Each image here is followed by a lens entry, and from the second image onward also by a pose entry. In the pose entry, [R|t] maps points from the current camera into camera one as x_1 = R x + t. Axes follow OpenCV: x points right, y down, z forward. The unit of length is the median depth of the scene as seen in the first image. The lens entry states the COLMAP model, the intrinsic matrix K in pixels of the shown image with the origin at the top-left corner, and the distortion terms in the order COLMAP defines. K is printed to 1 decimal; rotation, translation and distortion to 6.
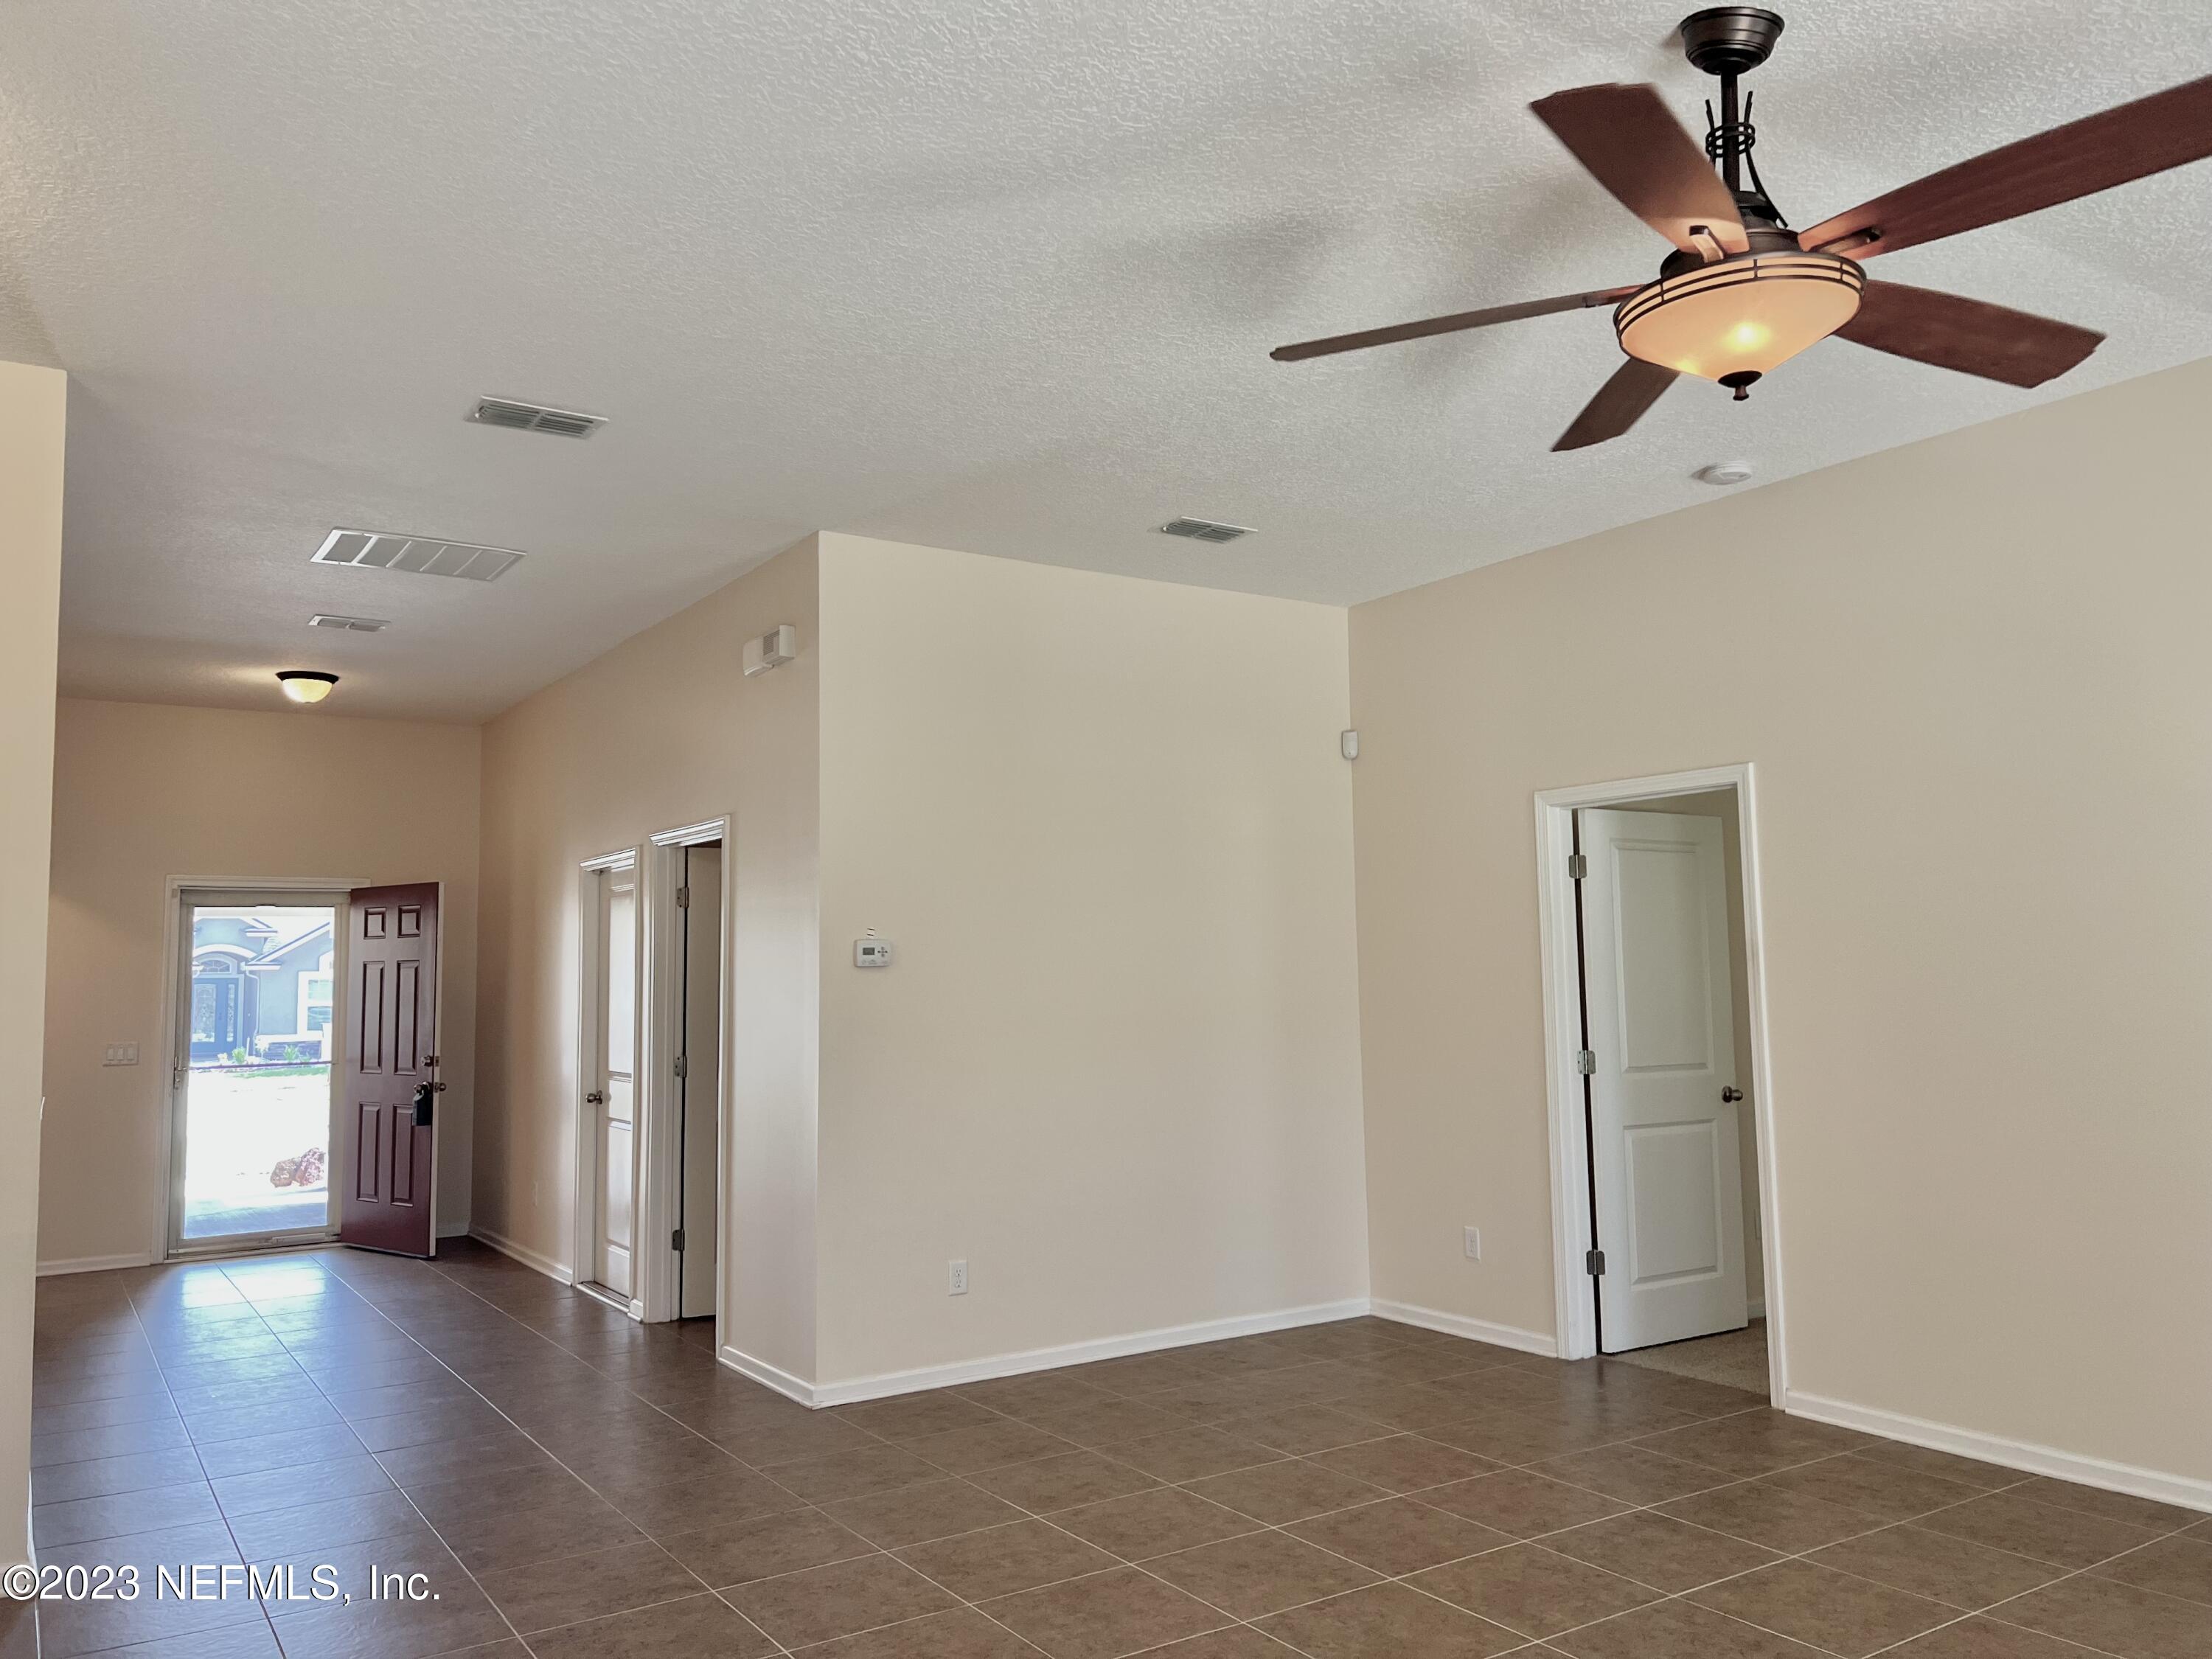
lens RADIAL K [[1687.3, 0, 1103.2], [0, 1687.3, 823.1], [0, 0, 1]] dist [0.015409, 0.002207]
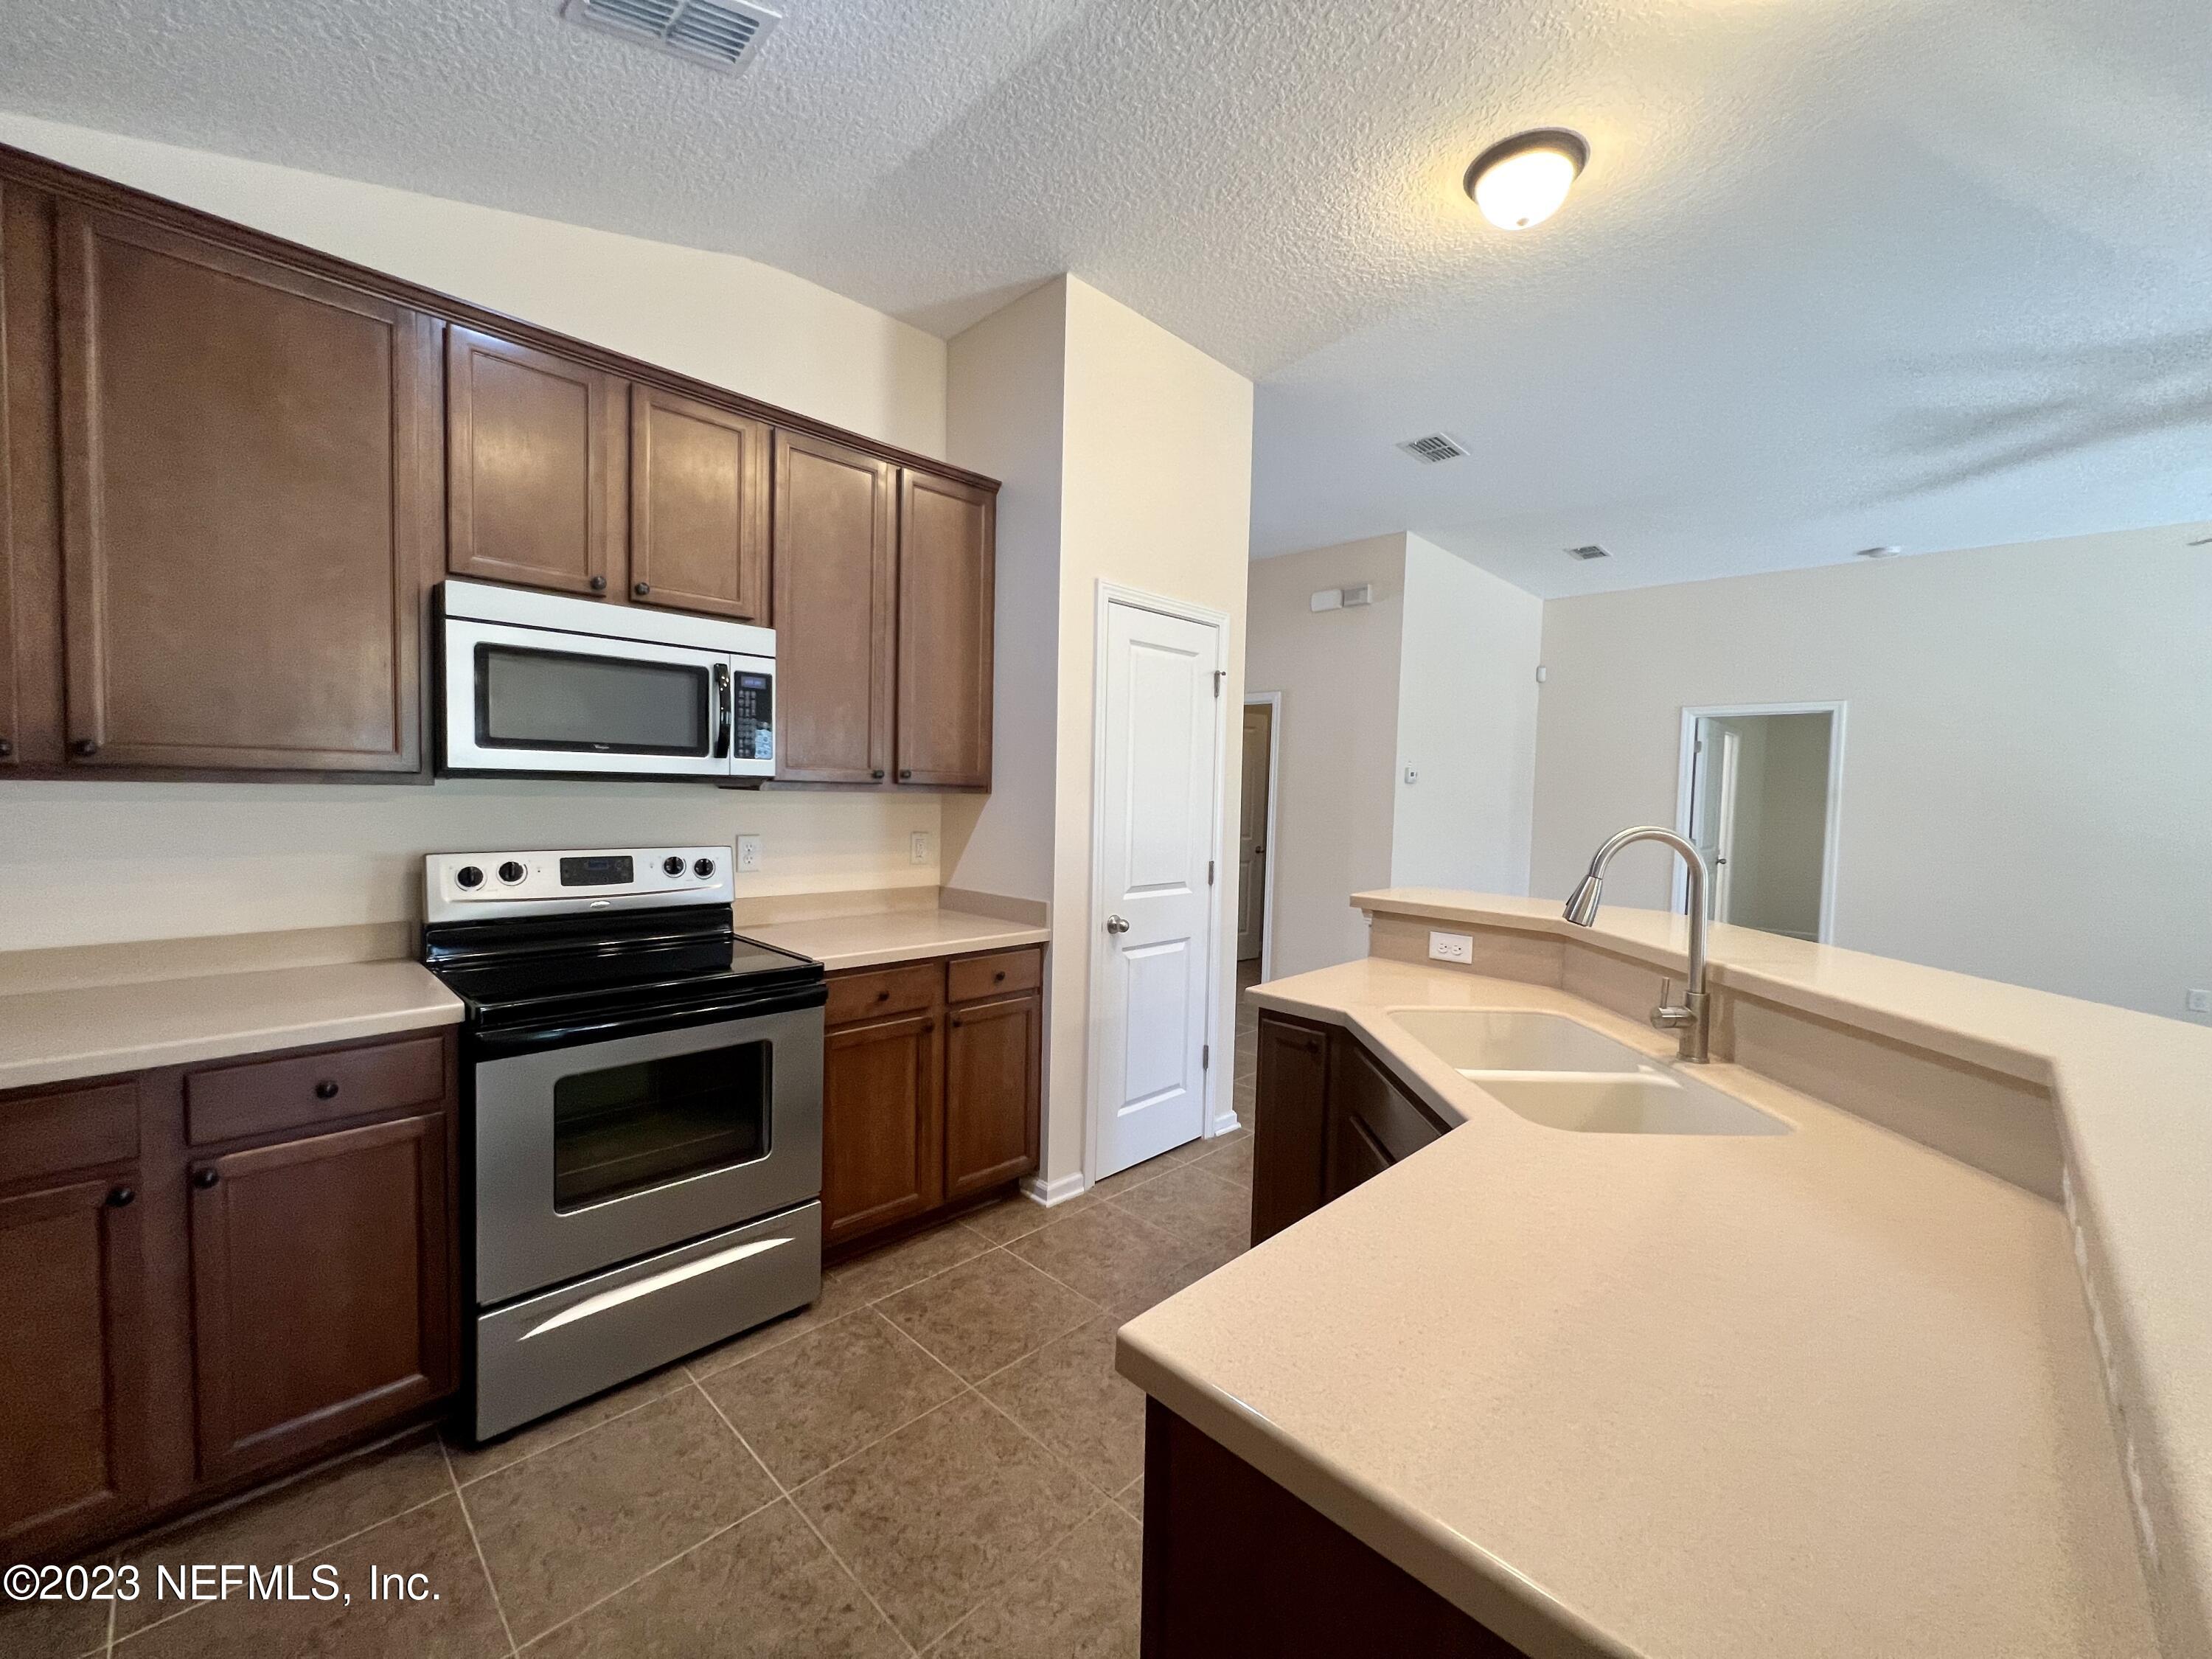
lens RADIAL K [[879.5, 0, 1109.1], [0, 879.5, 826.9], [0, 0, 1]] dist [-0.000878, -0.000357]
pose [[0.976000, 0.035126, 0.214918, -0.882707], [-0.065017, 0.988895, 0.133636, 0.037277], [-0.207838, -0.144402, 0.967446, 0.188198]]
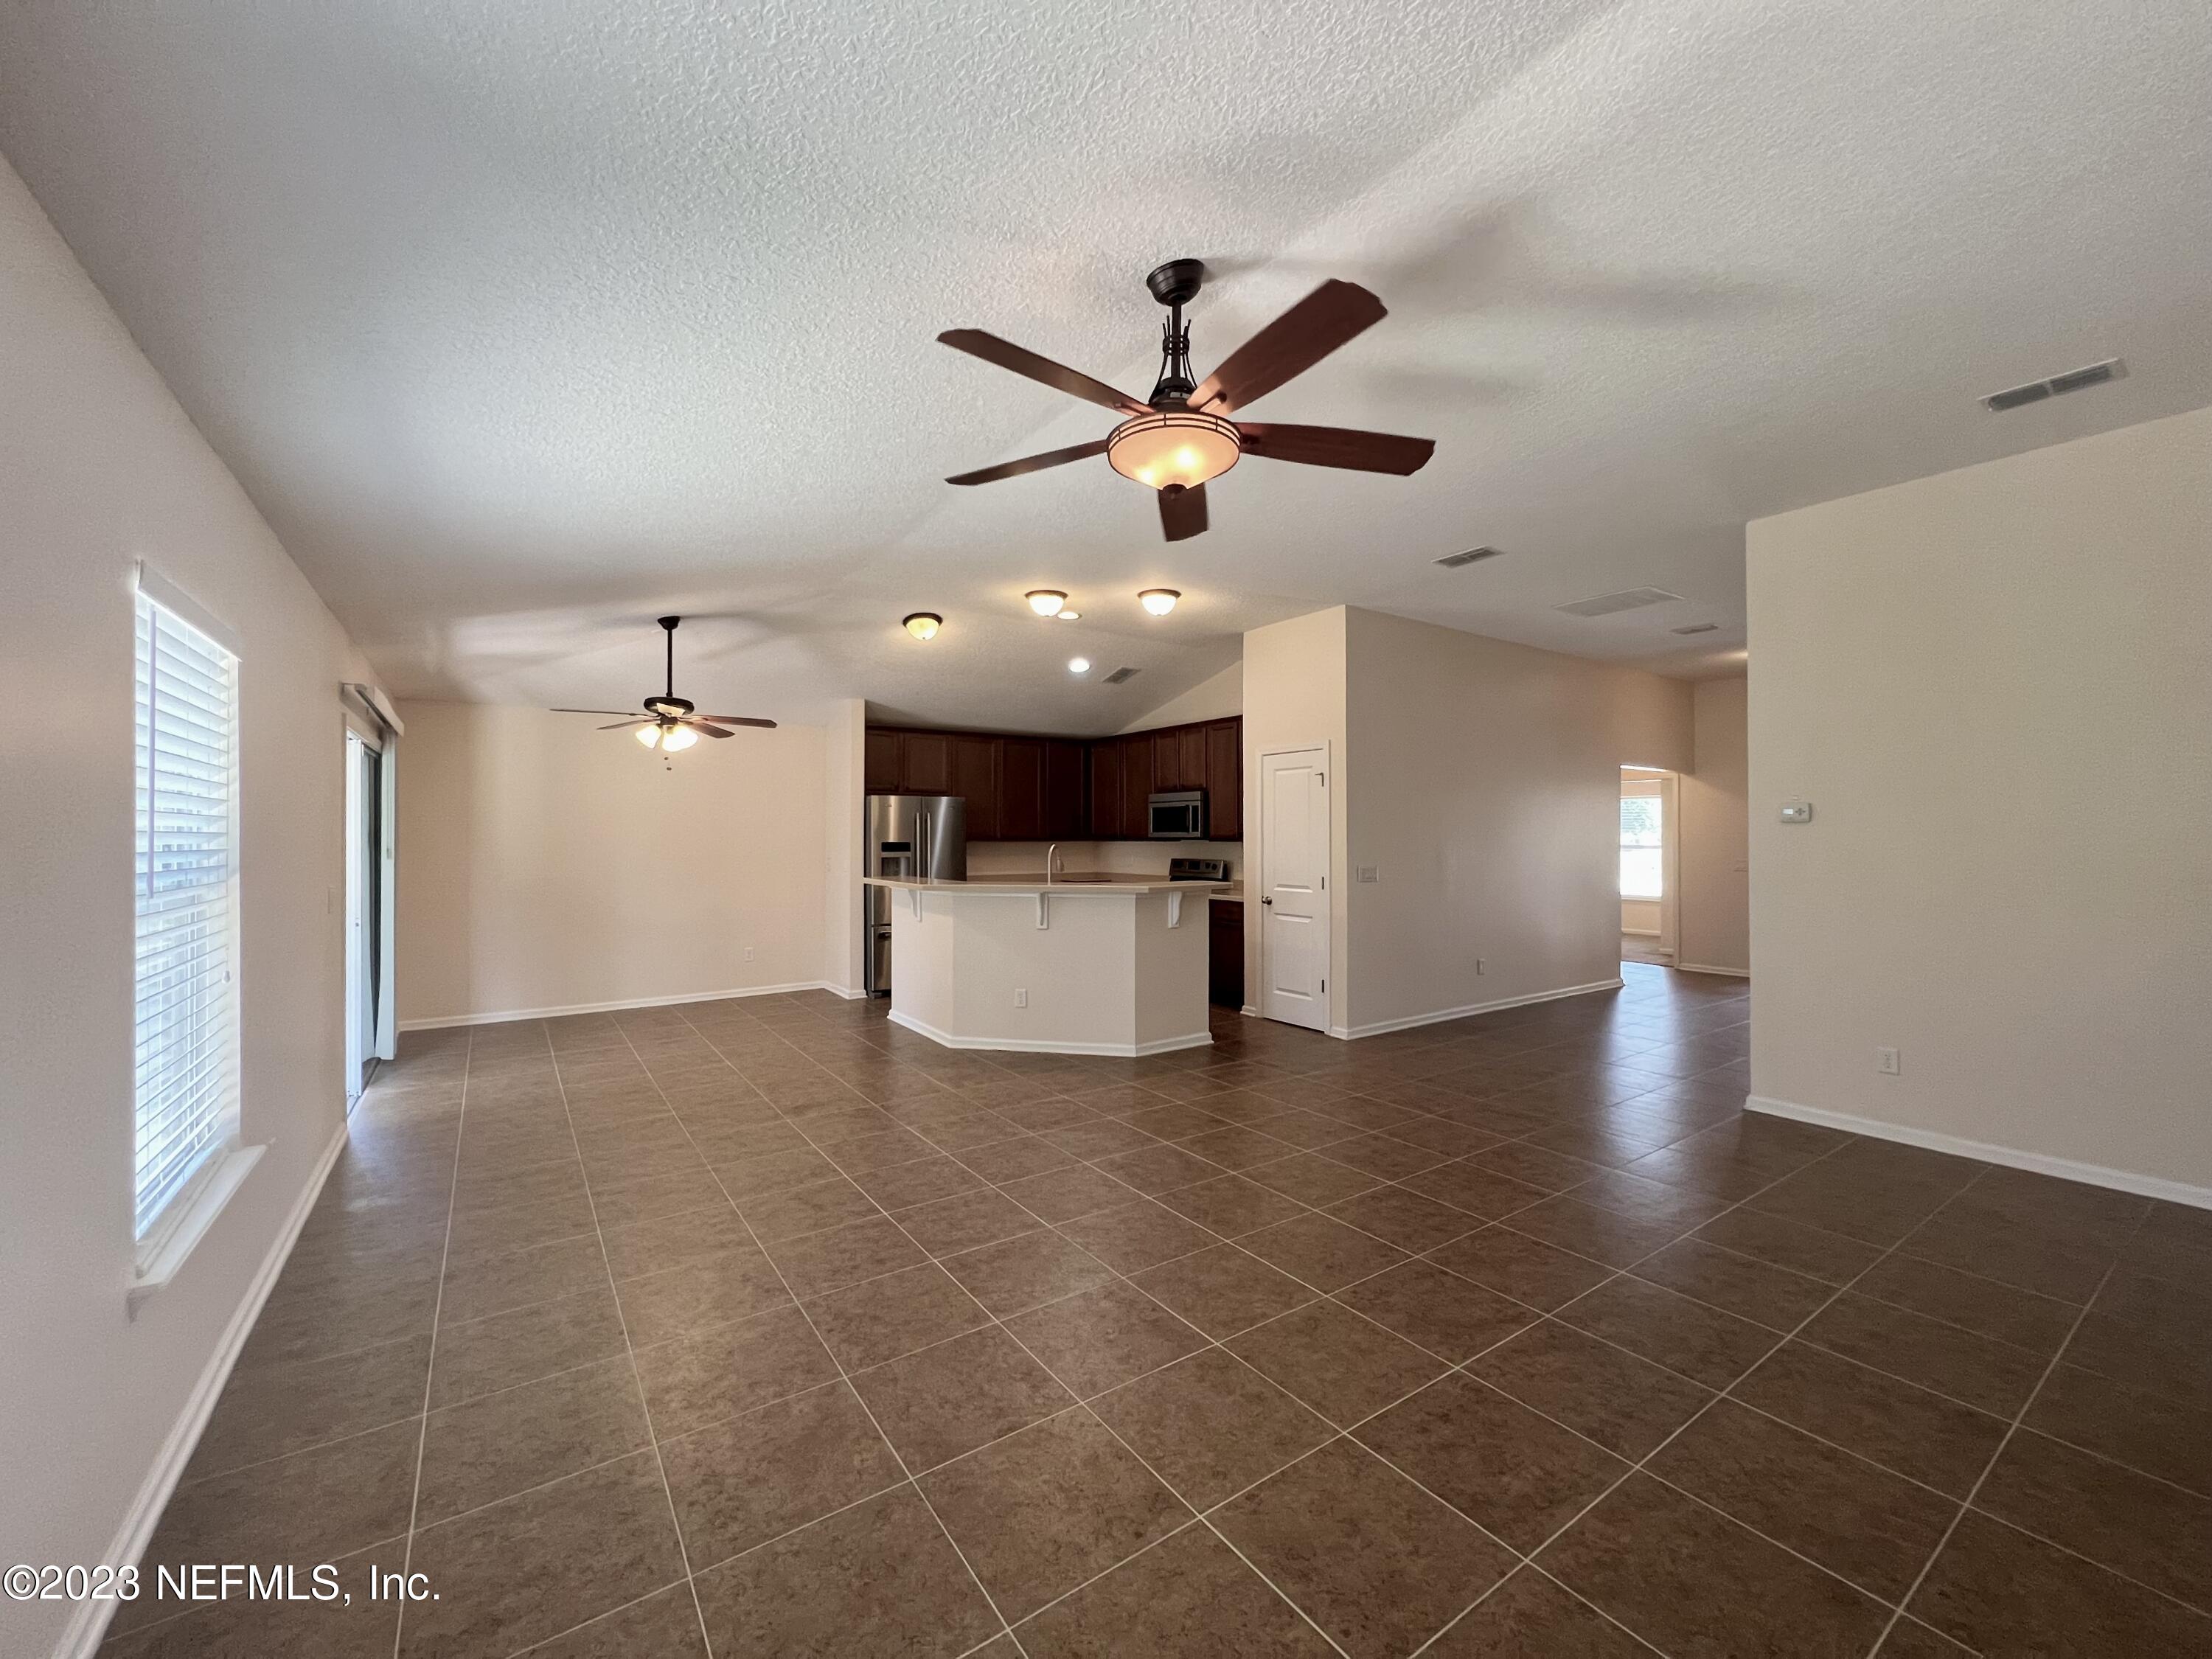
lens RADIAL K [[879.5, 0, 1104.3], [0, 879.5, 835.8], [0, 0, 1]] dist [-0.000878, -0.000357]
pose [[0.021466, 0.012392, -0.999693, 0.771057], [0.085032, 0.996277, 0.014175, 0.049977], [0.996147, -0.085310, 0.020332, 0.544098]]
